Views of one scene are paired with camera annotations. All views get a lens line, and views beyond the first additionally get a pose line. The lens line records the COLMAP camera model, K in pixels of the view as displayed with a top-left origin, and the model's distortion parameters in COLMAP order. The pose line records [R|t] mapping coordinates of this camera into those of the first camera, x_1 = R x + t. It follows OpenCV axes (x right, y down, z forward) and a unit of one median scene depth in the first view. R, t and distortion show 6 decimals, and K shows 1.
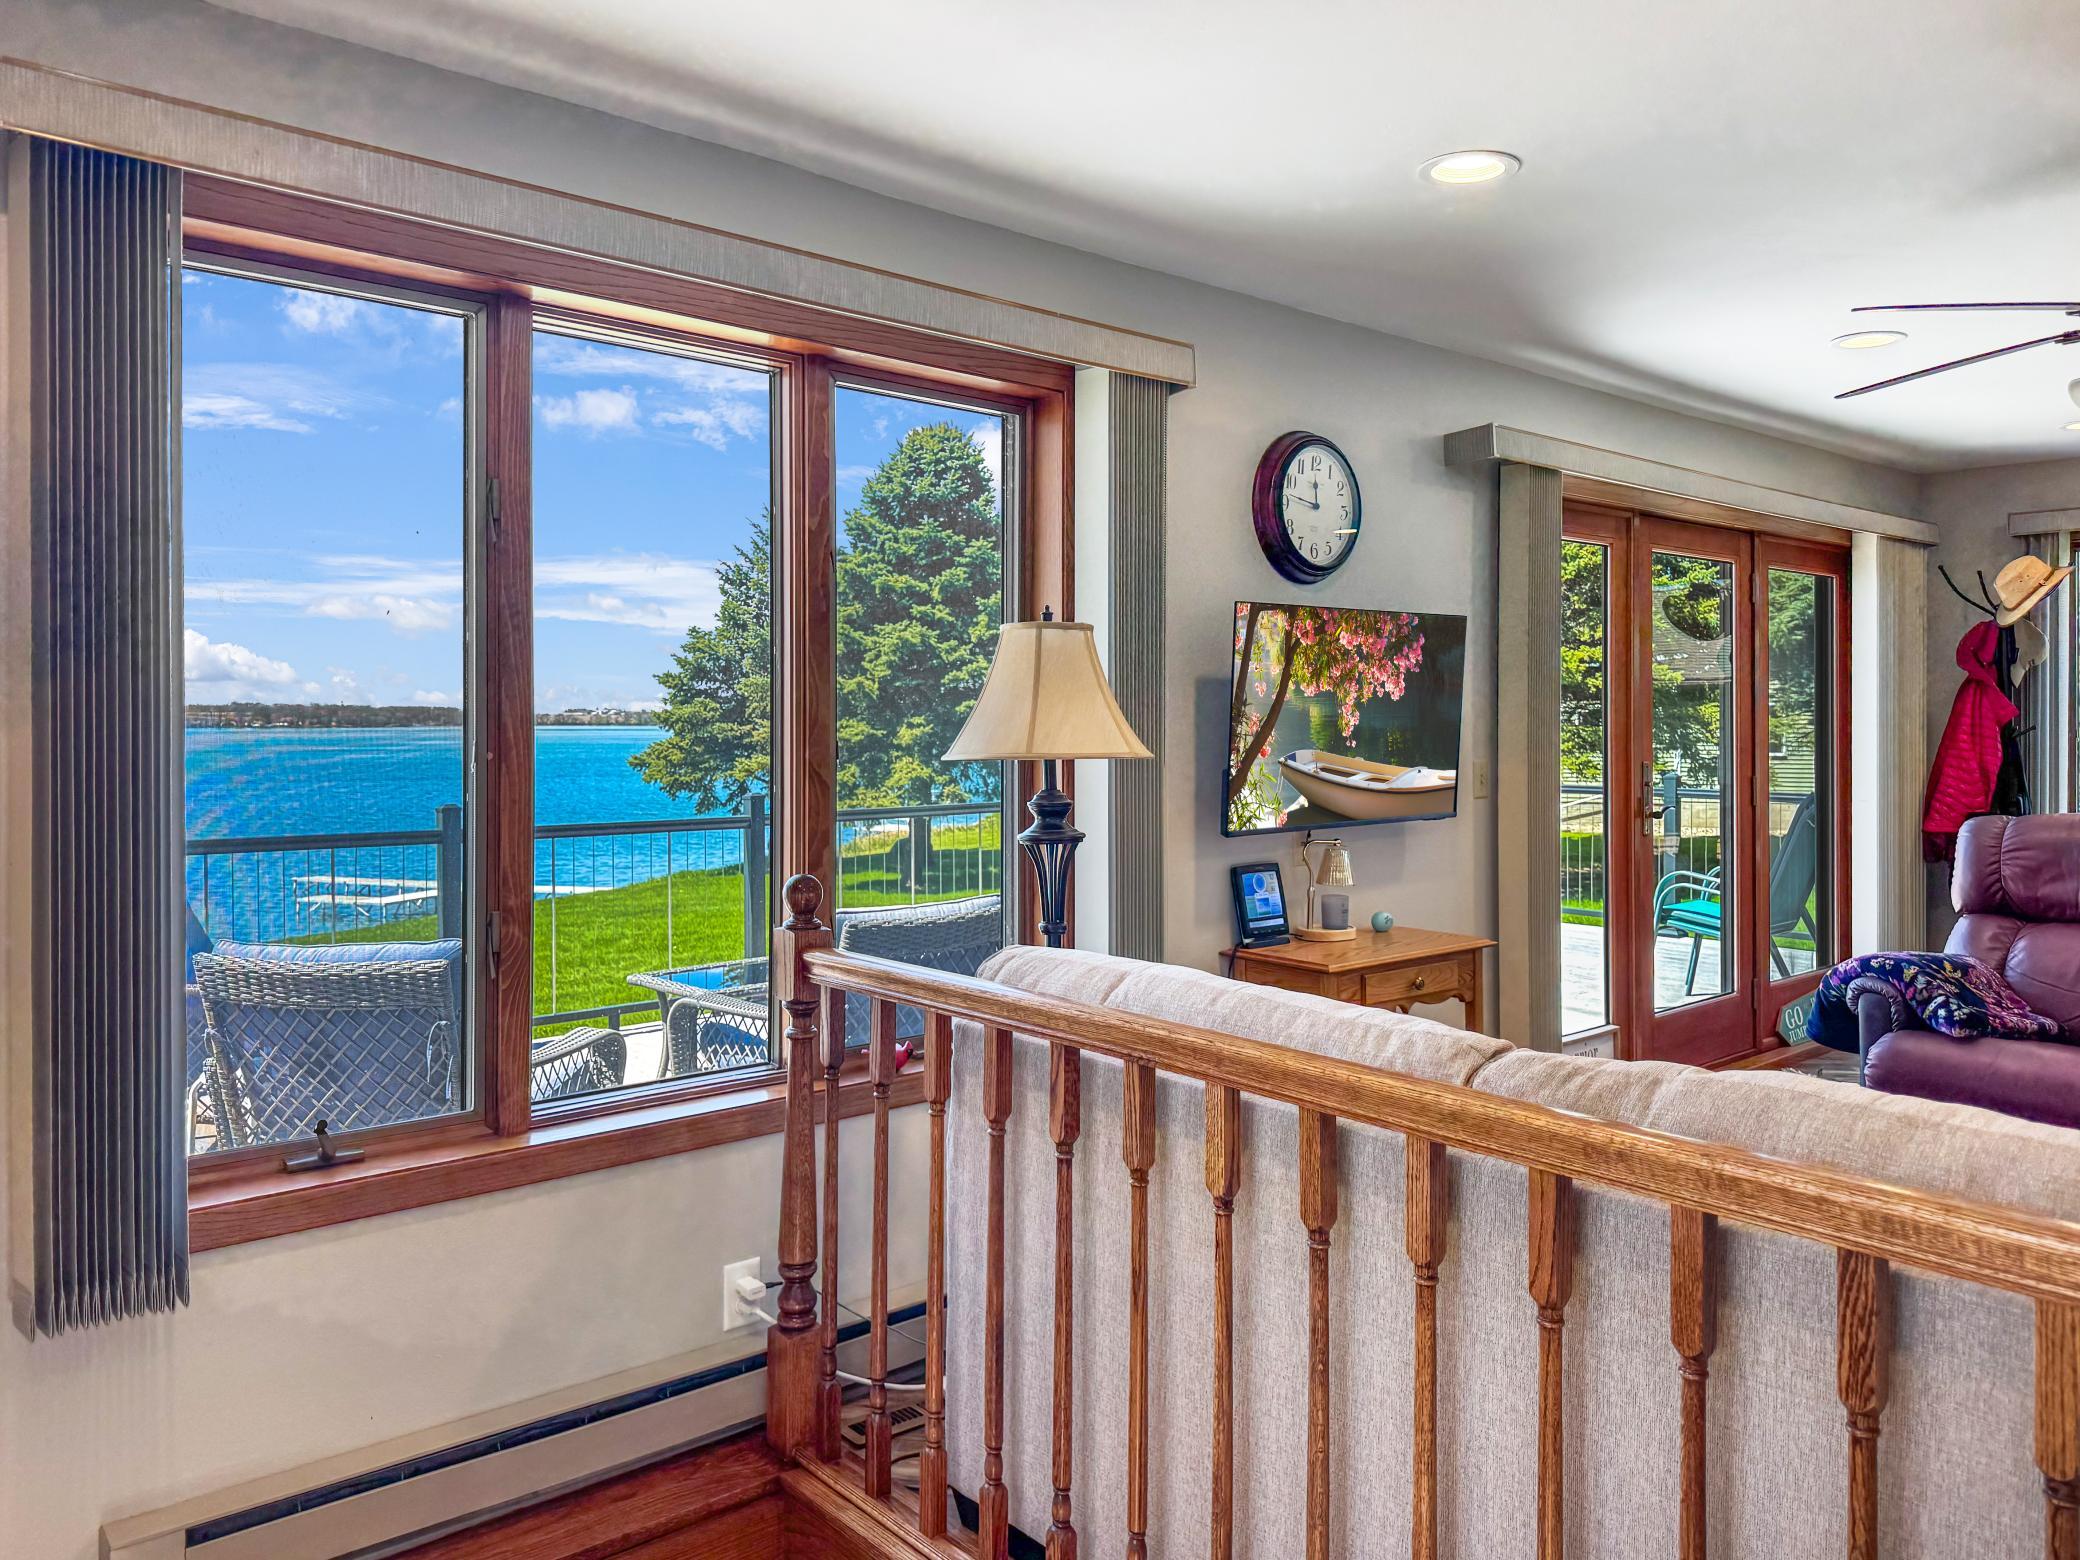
lens RADIAL K [[1446.9, 0, 1095.4], [0, 1446.9, 724.2], [0, 0, 1]] dist [0.060543, -0.071577]
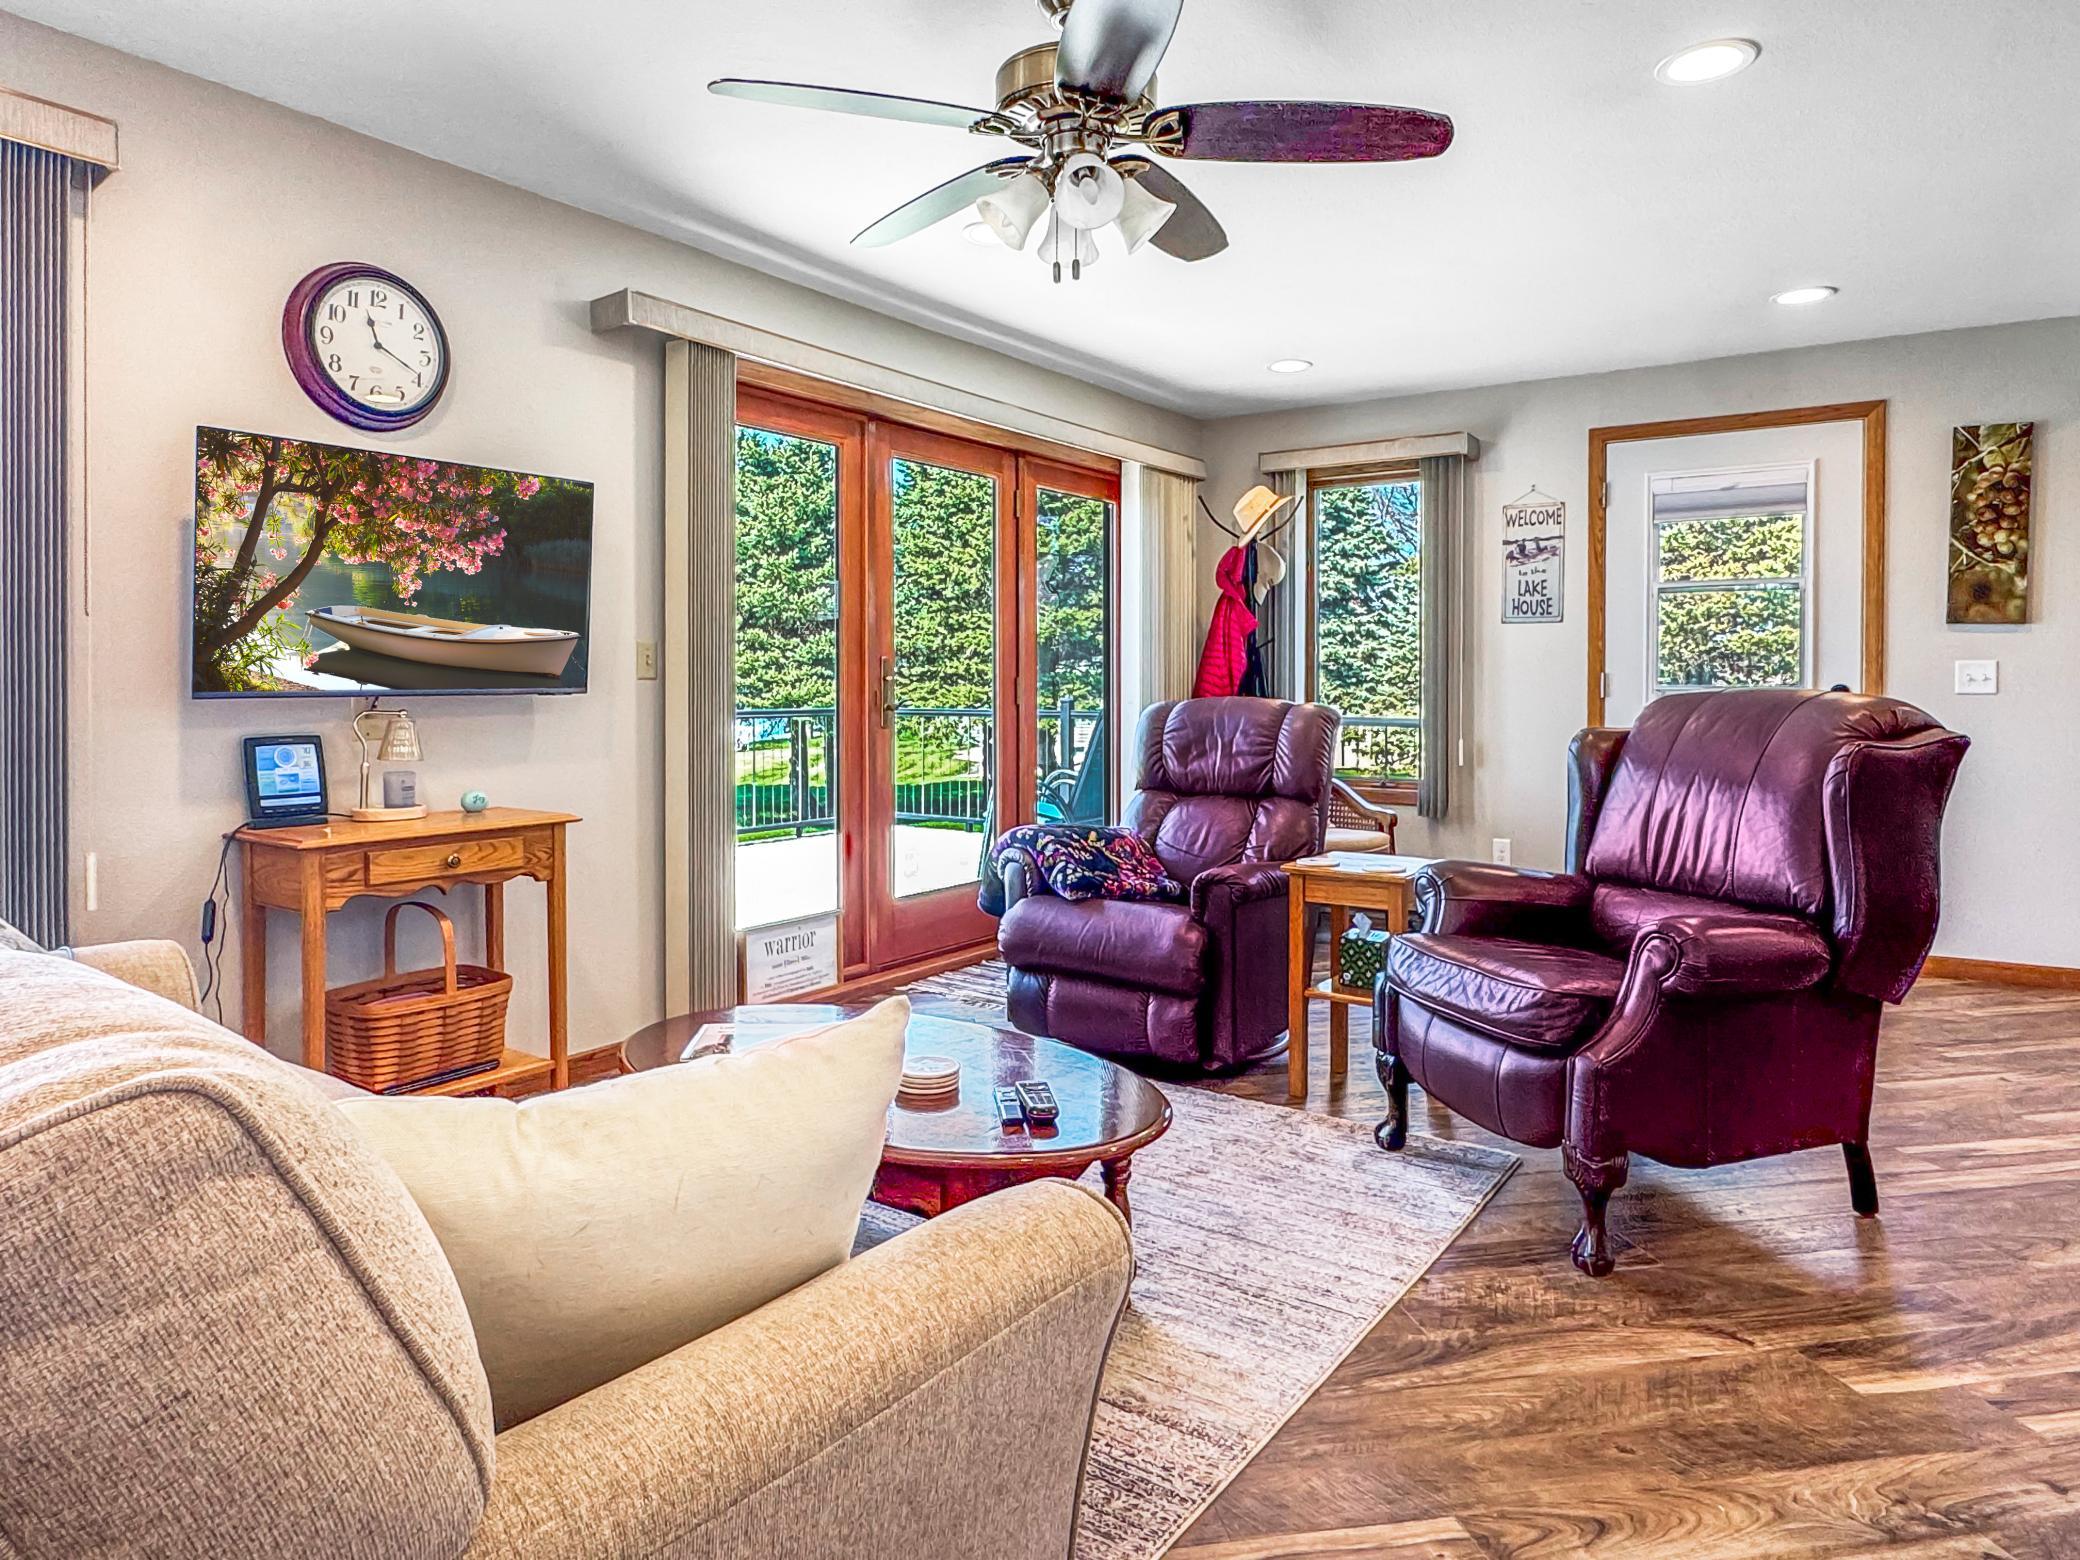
lens RADIAL K [[1234.9, 0, 1122.7], [0, 1234.9, 698.9], [0, 0, 1]] dist [-0.004817, 0.006530]
pose [[0.969866, 0.002798, 0.243624, 0.447488], [-0.003314, 0.999993, 0.001707, 0.073718], [-0.243617, -0.002463, 0.969868, 0.140156]]
